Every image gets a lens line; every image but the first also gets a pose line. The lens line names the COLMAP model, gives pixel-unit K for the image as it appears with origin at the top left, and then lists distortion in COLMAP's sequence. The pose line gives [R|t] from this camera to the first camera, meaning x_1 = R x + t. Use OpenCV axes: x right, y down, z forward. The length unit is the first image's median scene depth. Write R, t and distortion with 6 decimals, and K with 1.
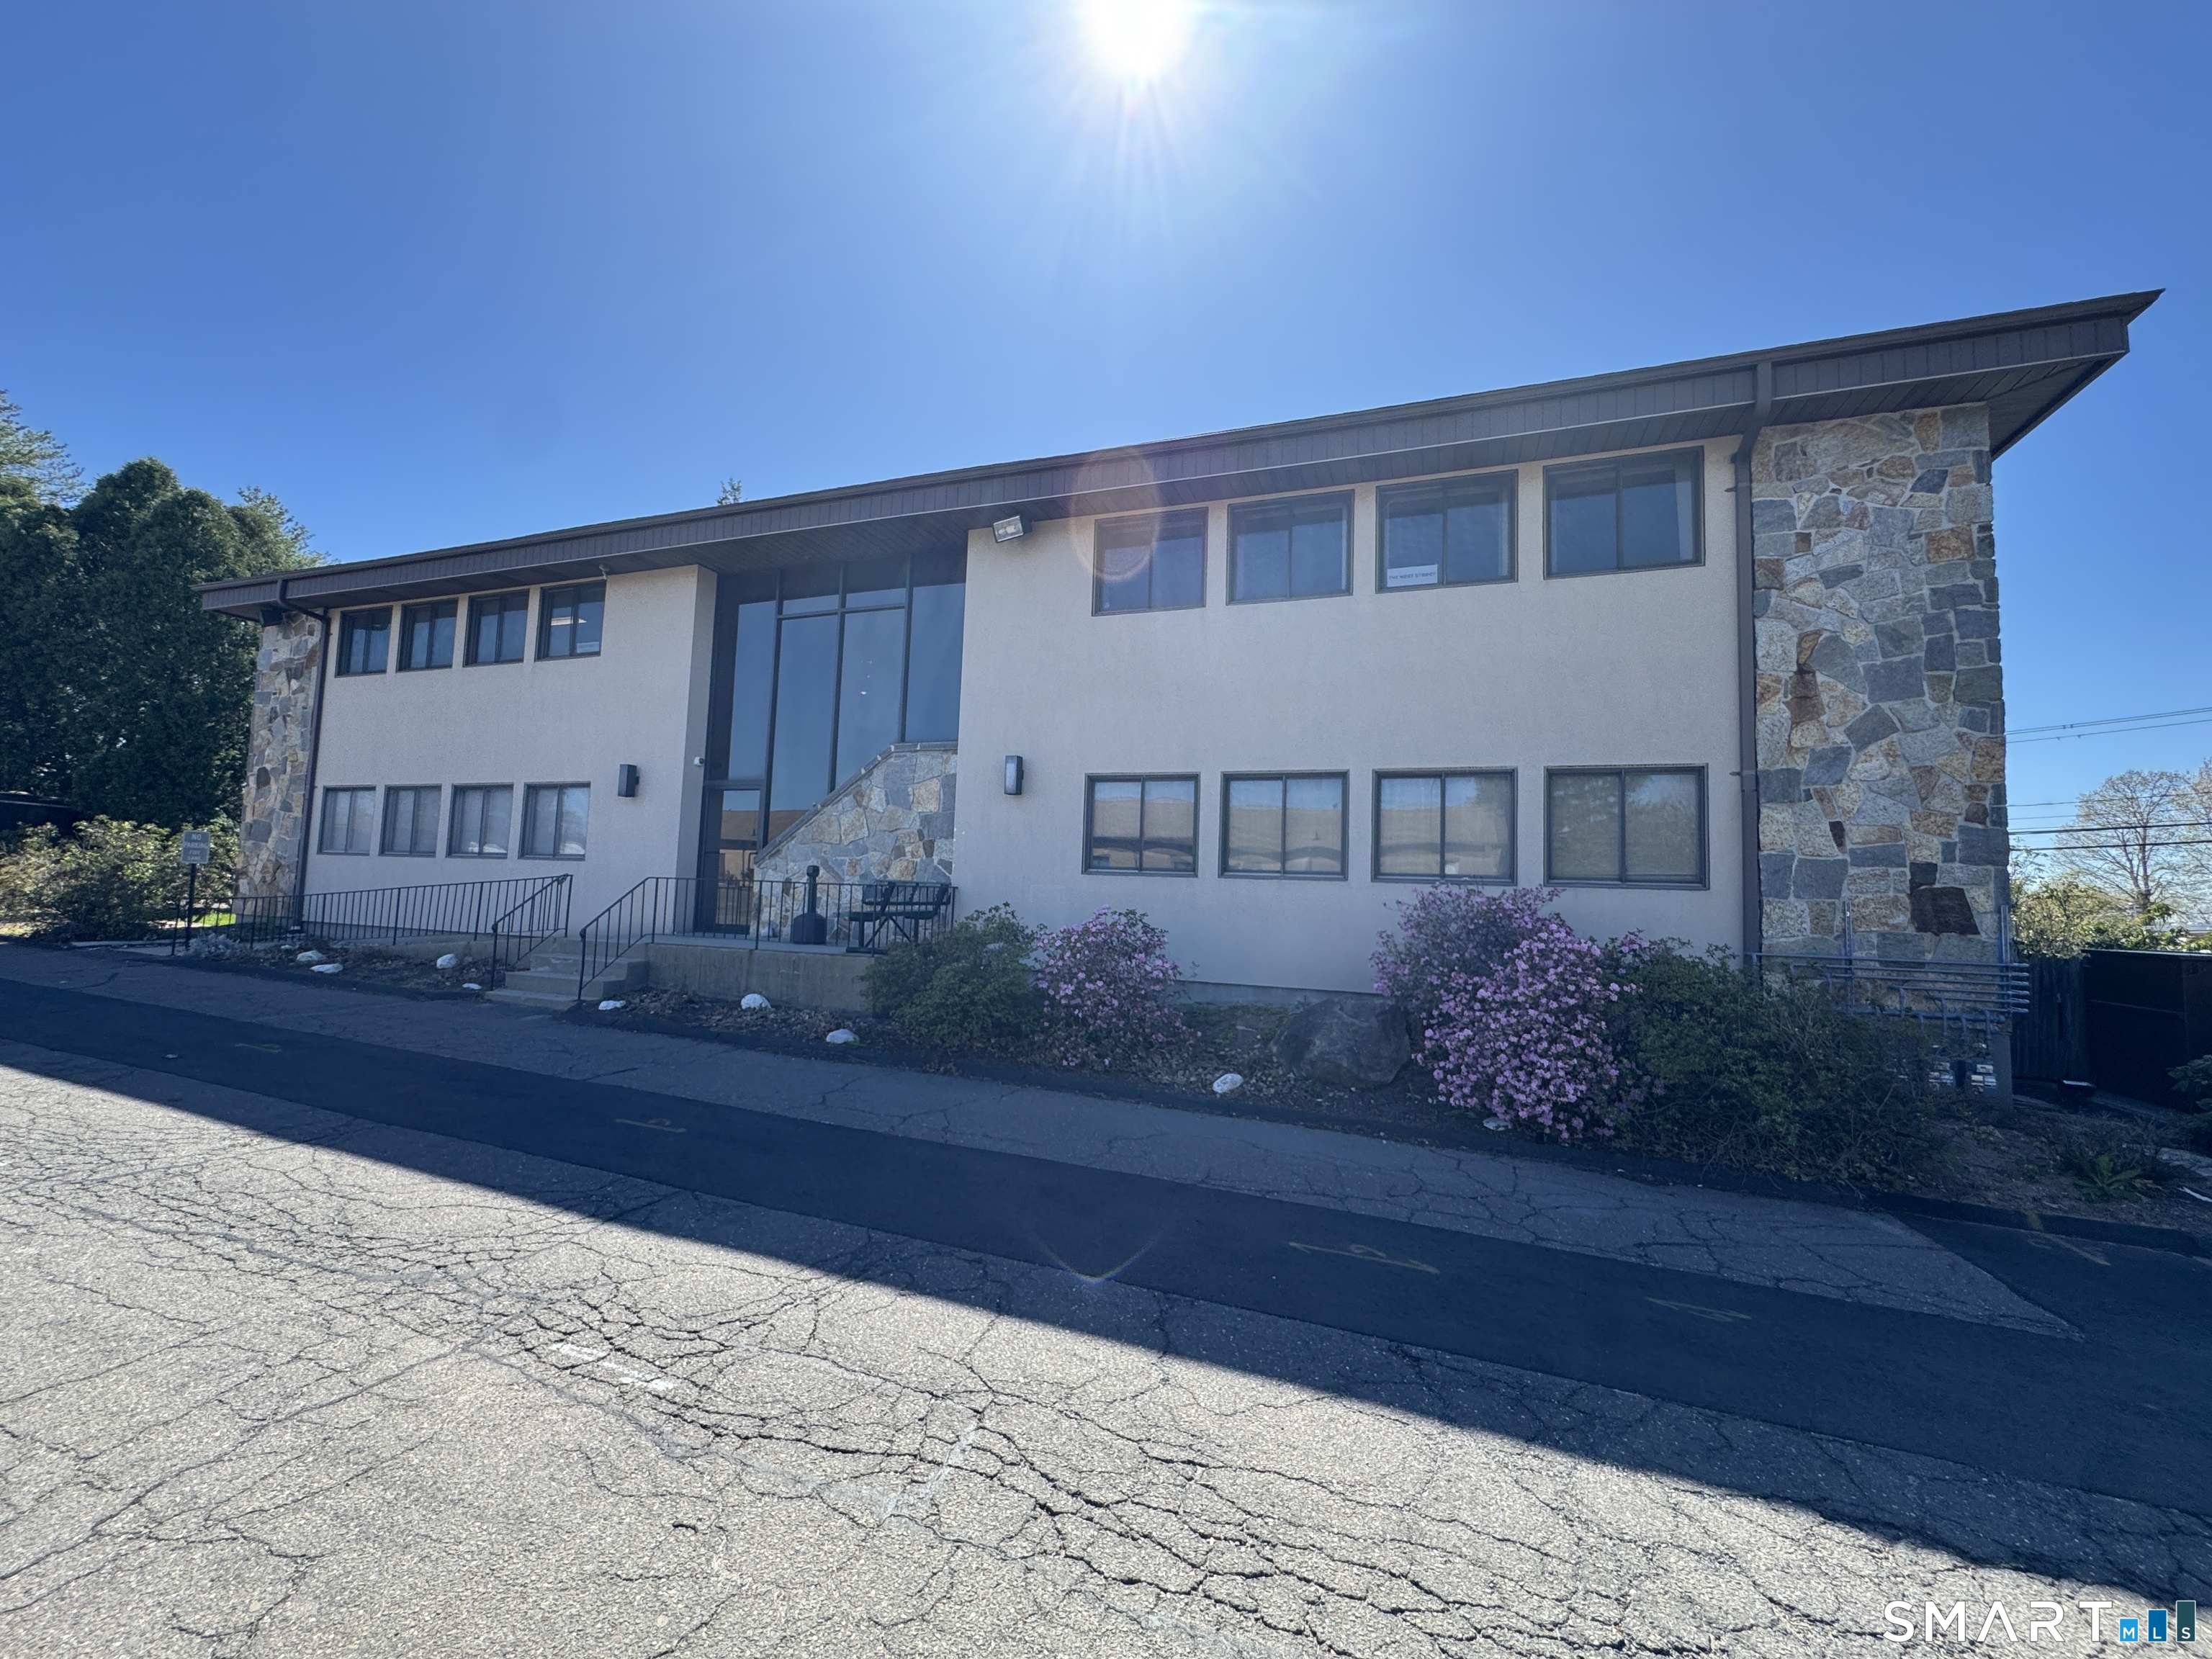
lens RADIAL K [[860.6, 0, 1118.9], [0, 860.6, 825.8], [0, 0, 1]] dist [-0.003663, -0.000294]
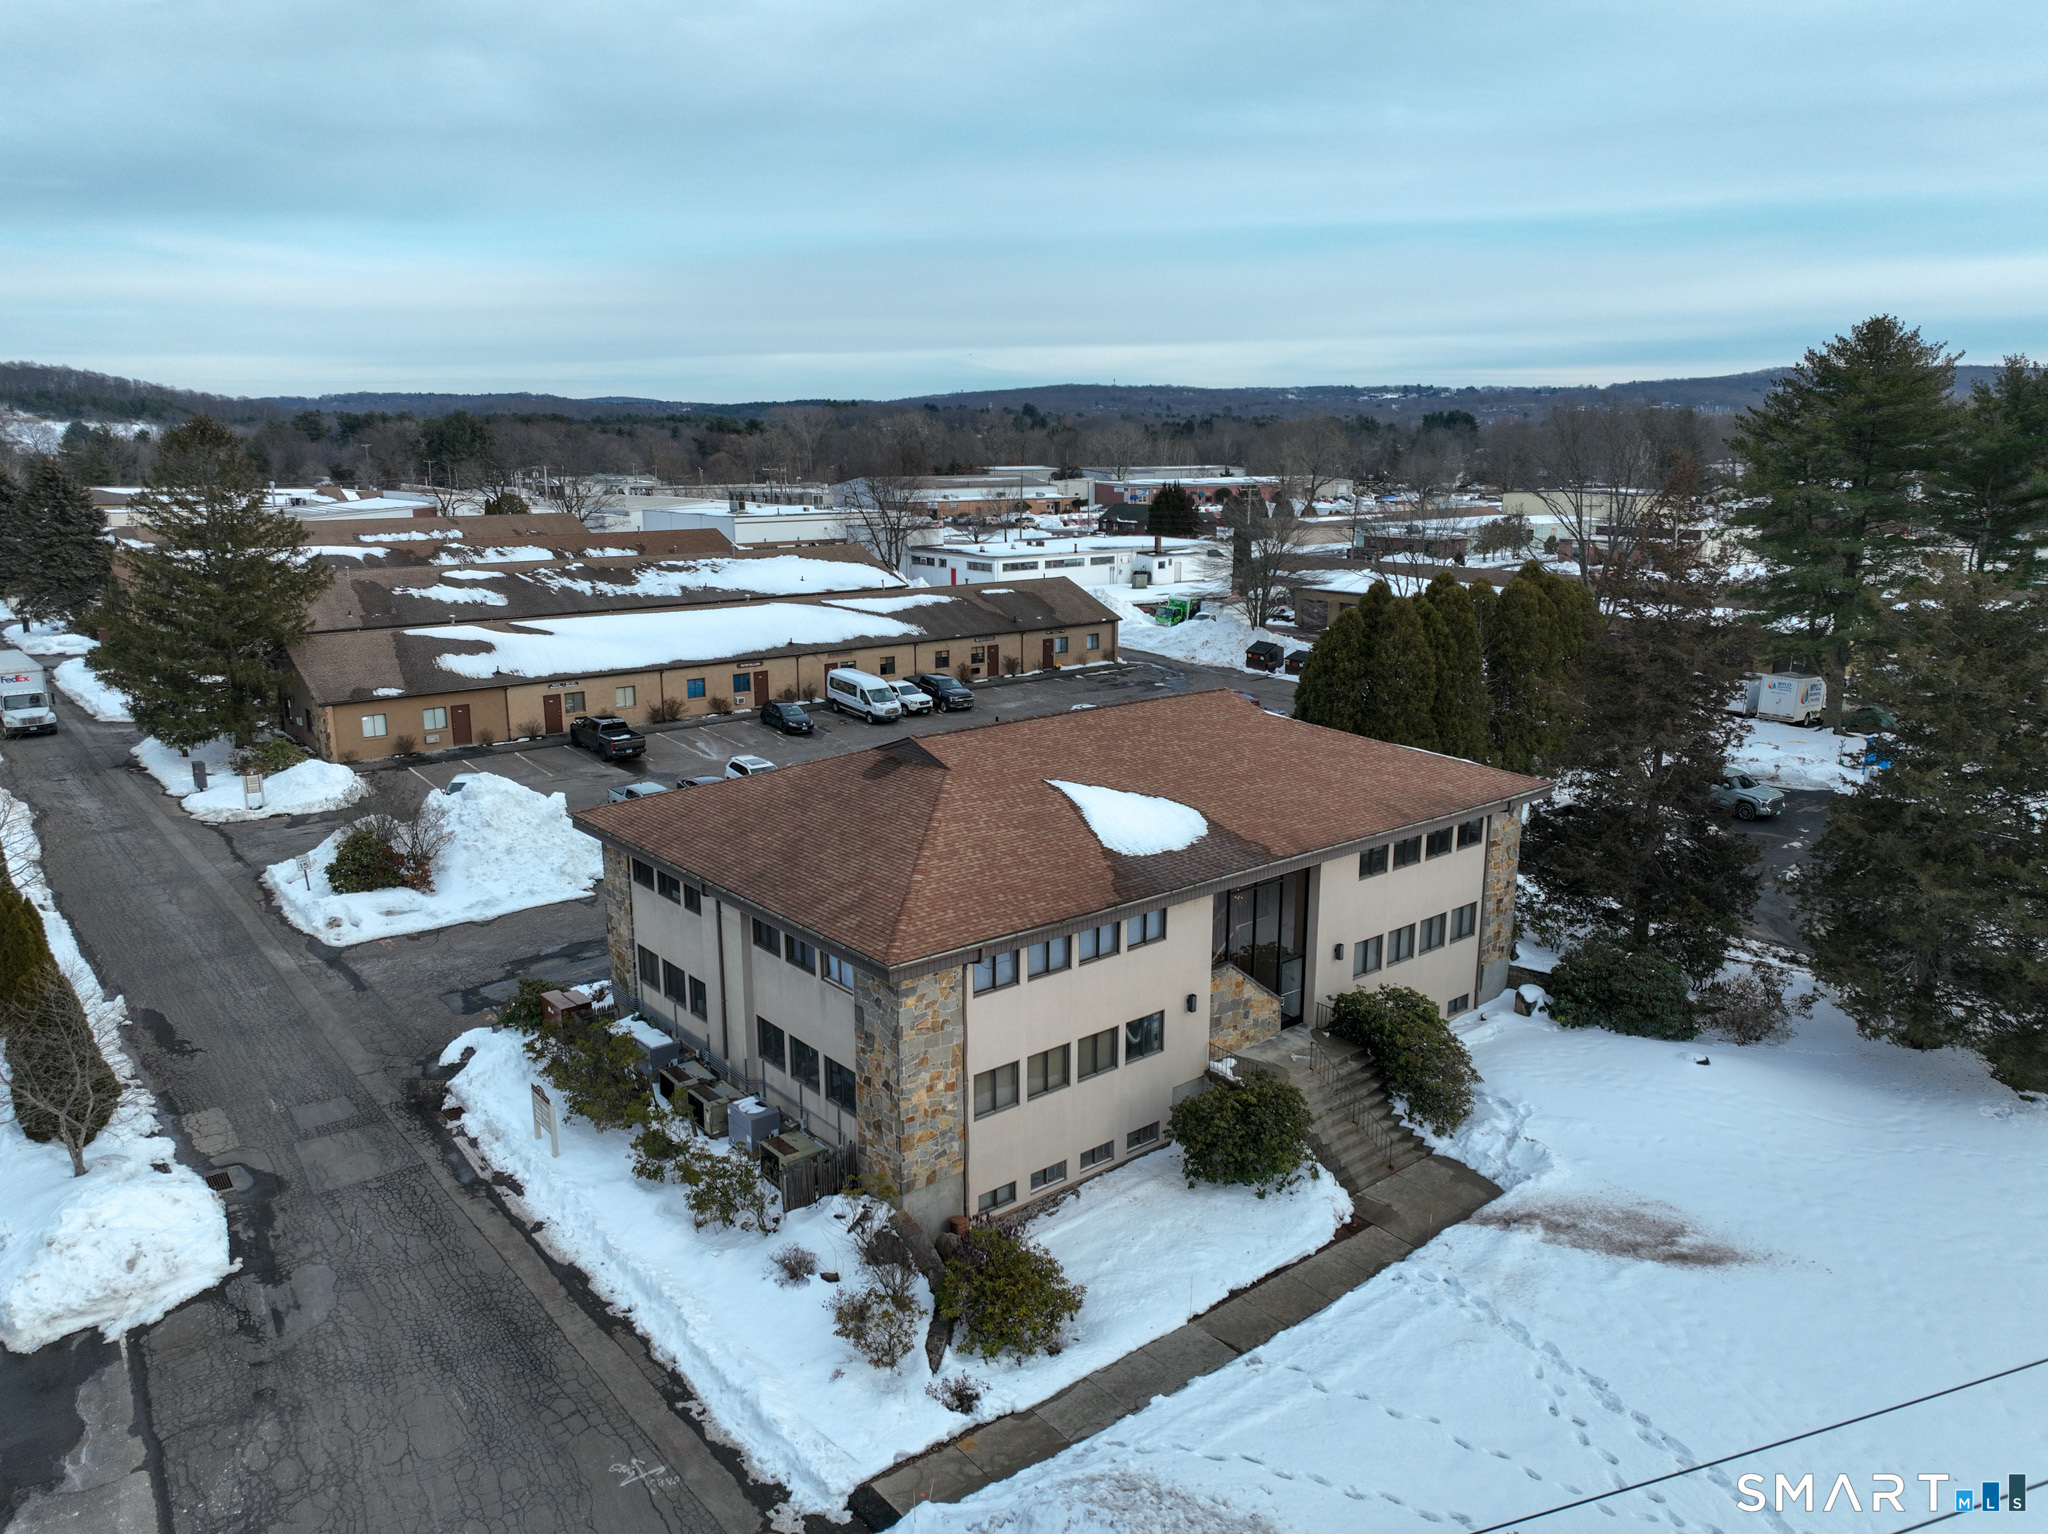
lens RADIAL K [[1431.4, 0, 1023.7], [0, 1431.4, 764.3], [0, 0, 1]] dist [0.006086, 0.006479]
pose [[0.515673, -0.218349, 0.828495, -3.730549], [-0.047679, 0.958170, 0.282201, -1.626686], [-0.855458, -0.185025, 0.483692, -0.089419]]
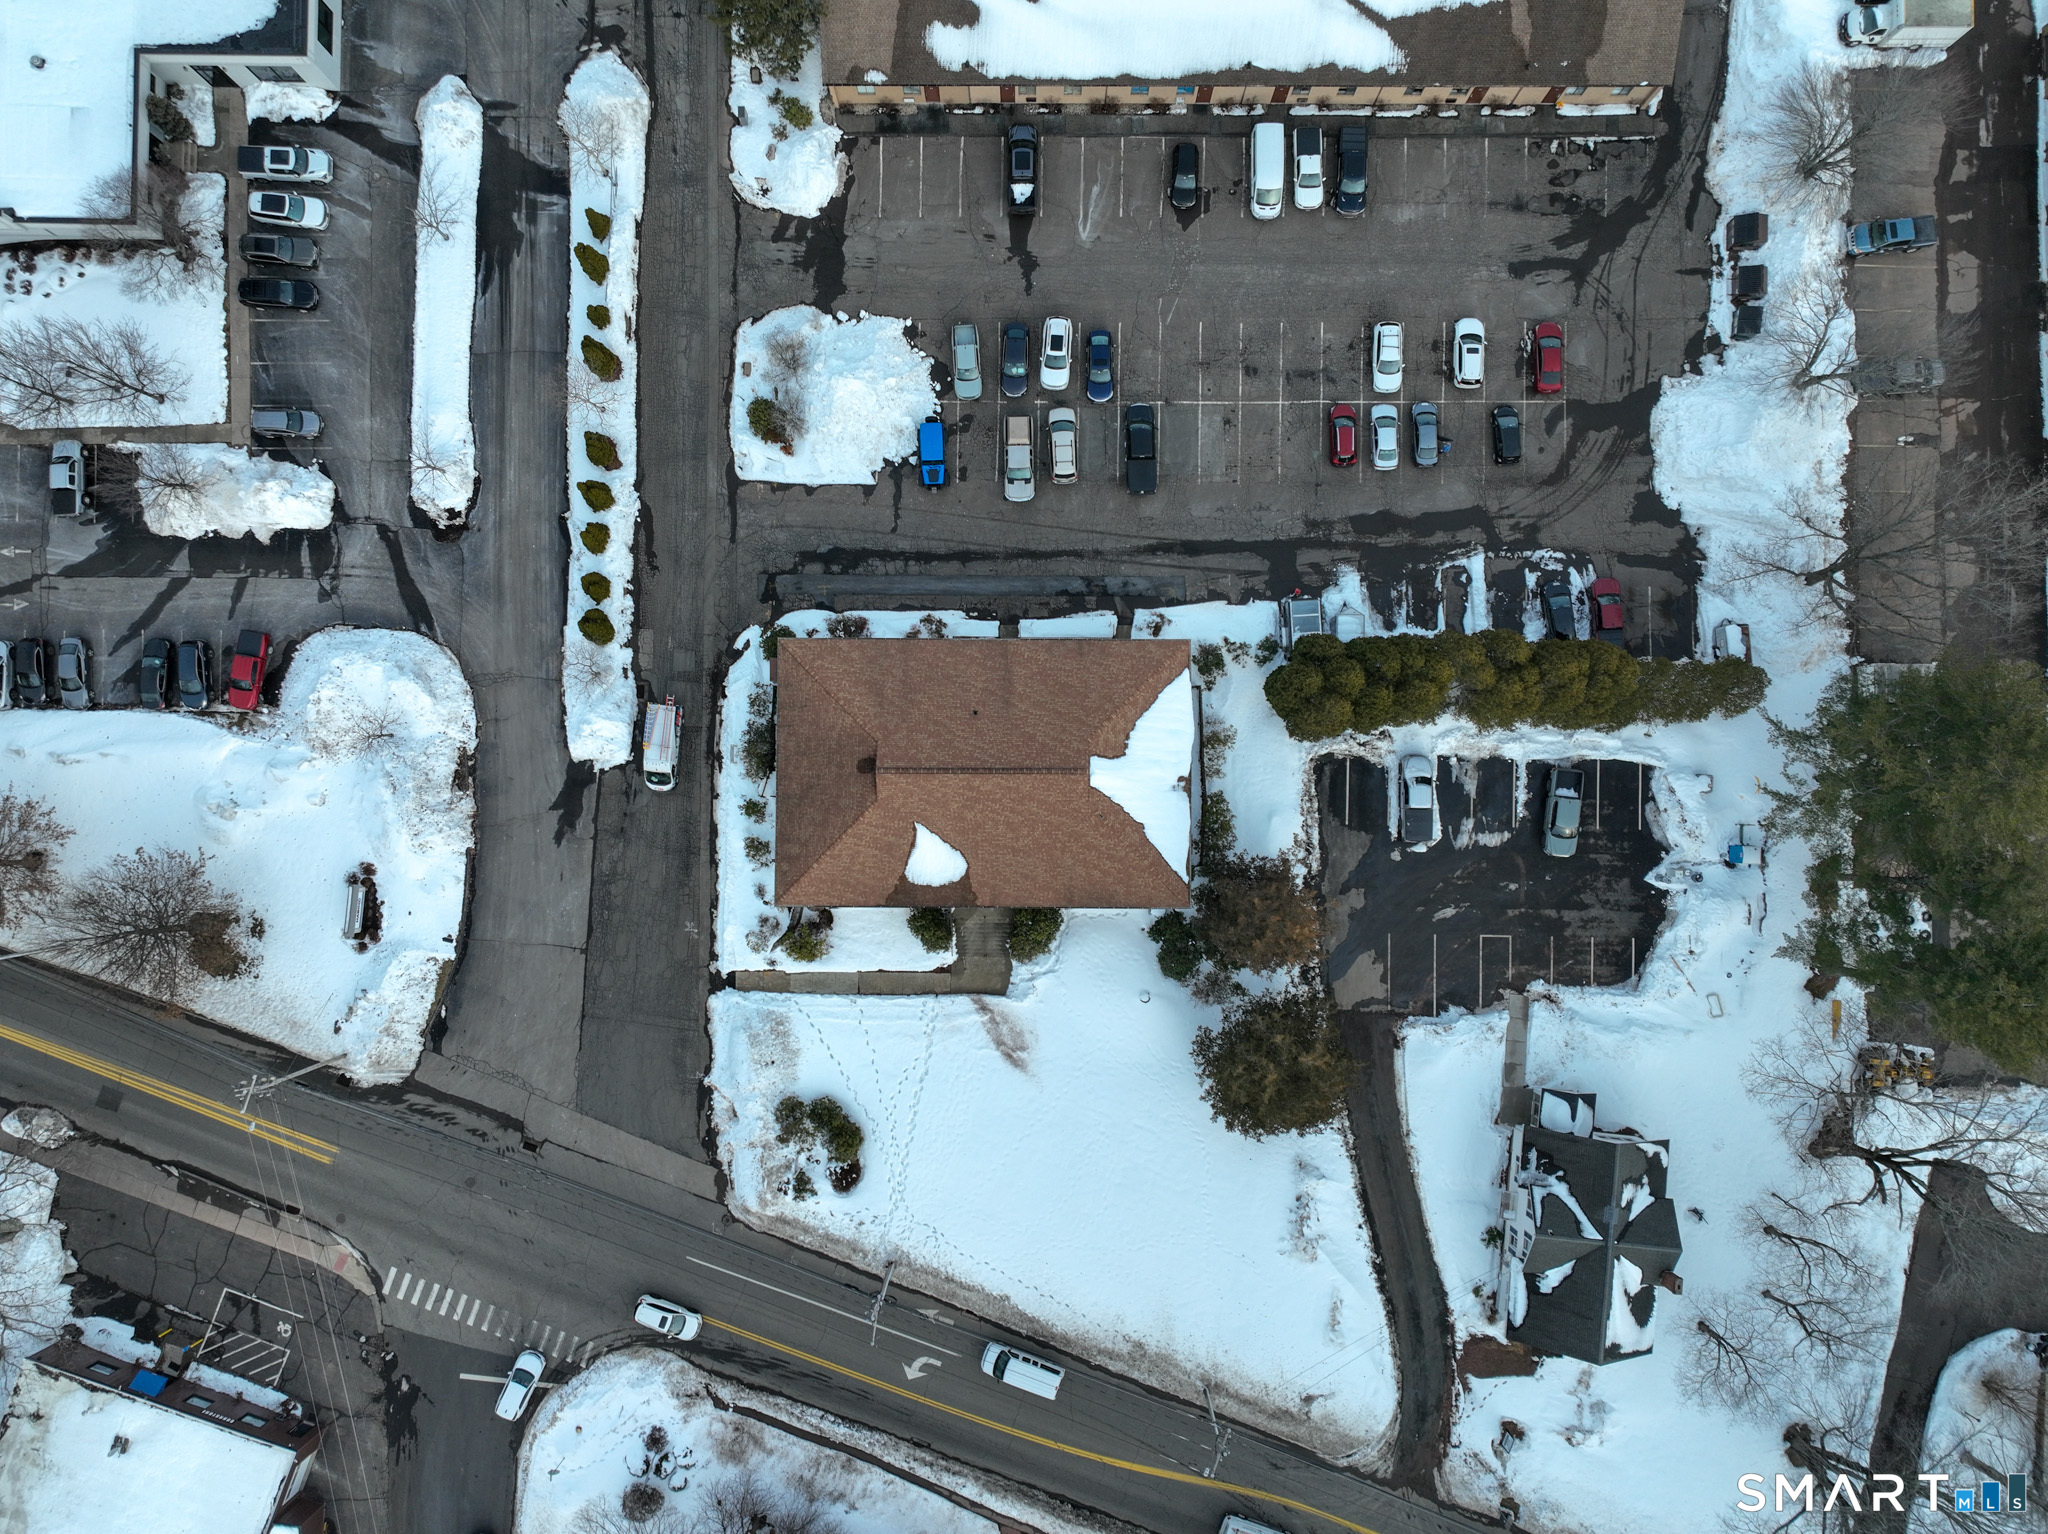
lens RADIAL K [[1431.4, 0, 1023.7], [0, 1431.4, 764.3], [0, 0, 1]] dist [0.006086, 0.006479]
pose [[0.944972, -0.326497, -0.020669, 0.278209], [0.010950, -0.031579, 0.999441, -8.915122], [-0.326967, -0.944671, -0.026266, 1.988742]]
